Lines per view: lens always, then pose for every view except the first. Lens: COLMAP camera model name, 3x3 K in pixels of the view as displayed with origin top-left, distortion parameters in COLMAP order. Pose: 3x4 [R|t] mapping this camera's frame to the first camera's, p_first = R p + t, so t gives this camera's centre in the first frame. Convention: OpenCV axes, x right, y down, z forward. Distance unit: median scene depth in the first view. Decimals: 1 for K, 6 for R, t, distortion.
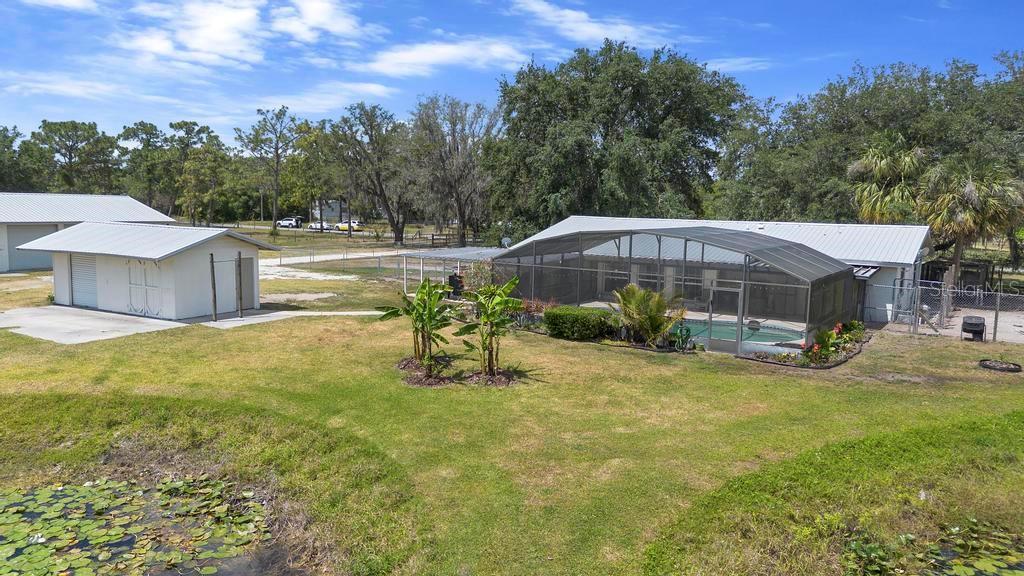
lens RADIAL K [[741.1, 0, 512.0], [0, 741.1, 288.0], [0, 0, 1]] dist [0.004296, 0.000044]
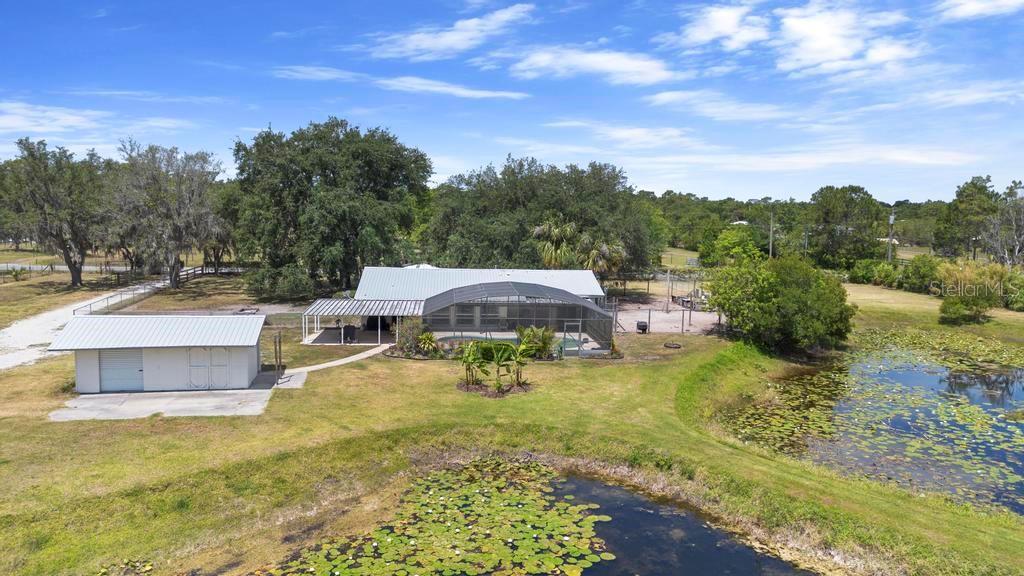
lens RADIAL K [[741.1, 0, 512.0], [0, 741.1, 288.0], [0, 0, 1]] dist [0.004296, 0.000044]
pose [[0.776745, -0.080767, 0.624615, -0.807139], [0.067762, 0.996703, 0.044615, -0.149339], [-0.626159, 0.007671, 0.779657, -0.324423]]
